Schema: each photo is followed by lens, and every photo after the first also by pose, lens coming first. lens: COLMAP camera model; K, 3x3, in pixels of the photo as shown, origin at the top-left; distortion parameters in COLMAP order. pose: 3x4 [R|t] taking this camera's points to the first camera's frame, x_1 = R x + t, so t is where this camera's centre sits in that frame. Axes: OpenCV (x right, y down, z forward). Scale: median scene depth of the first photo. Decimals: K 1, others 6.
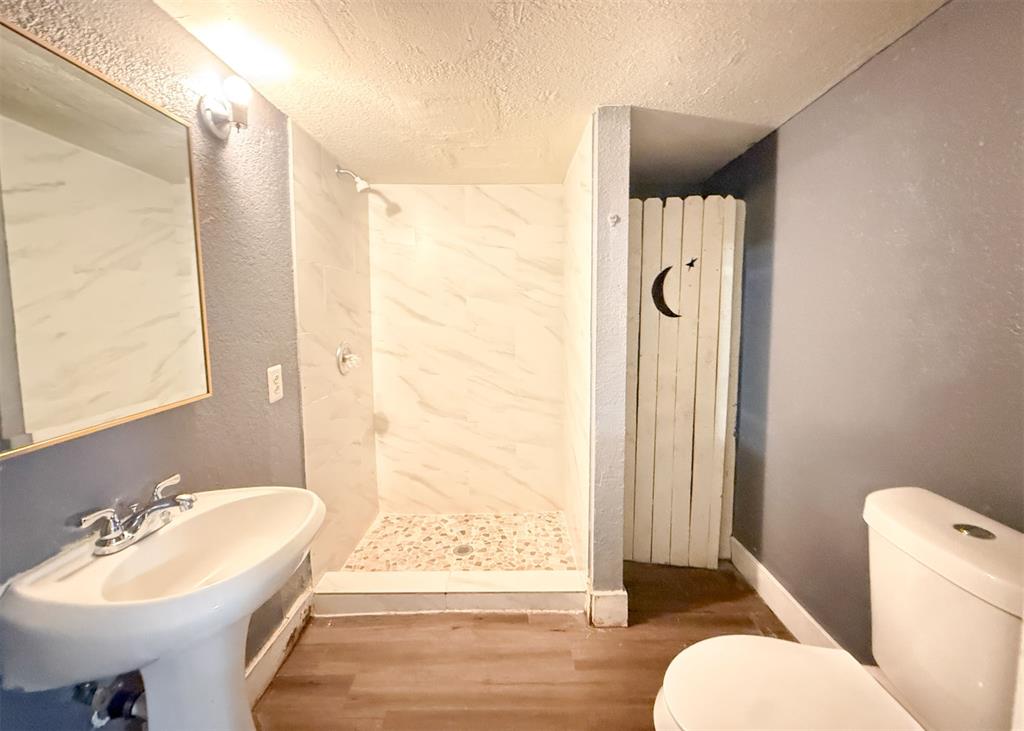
lens RADIAL K [[411.1, 0, 511.2], [0, 411.1, 346.2], [0, 0, 1]] dist [0.001776, 0.000513]
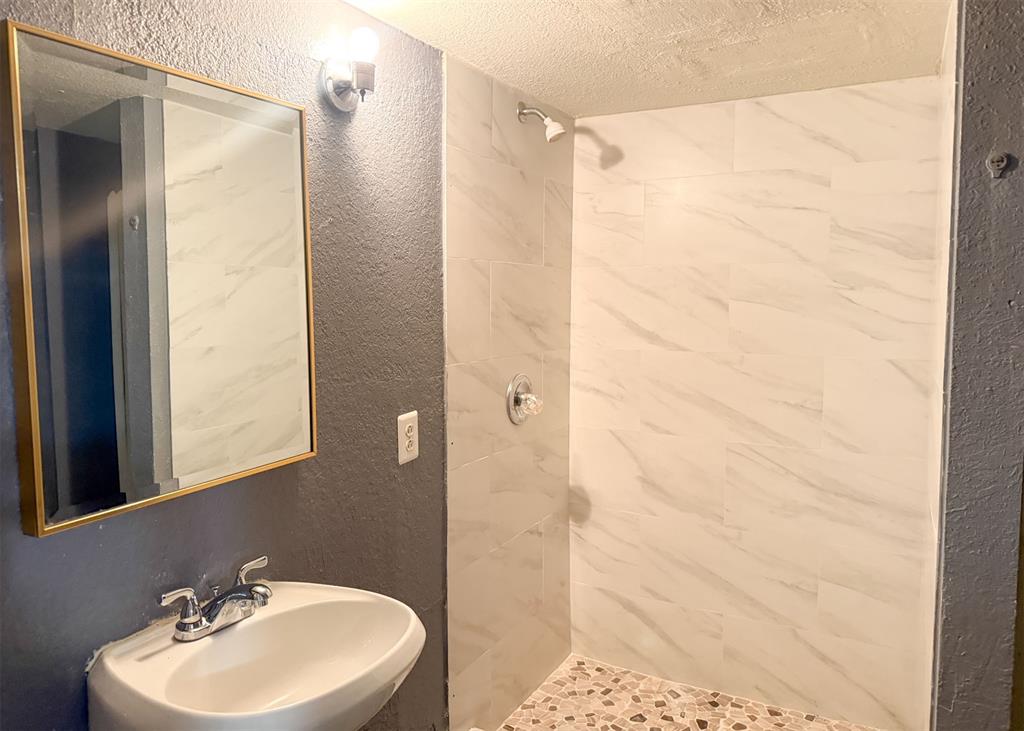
lens RADIAL K [[724.2, 0, 512.5], [0, 724.2, 349.0], [0, 0, 1]] dist [0.110744, -0.170105]
pose [[0.880824, 0.040243, -0.471731, 0.151751], [-0.044969, 0.998988, 0.001256, -0.063772], [0.471304, 0.020107, 0.881742, -0.018420]]
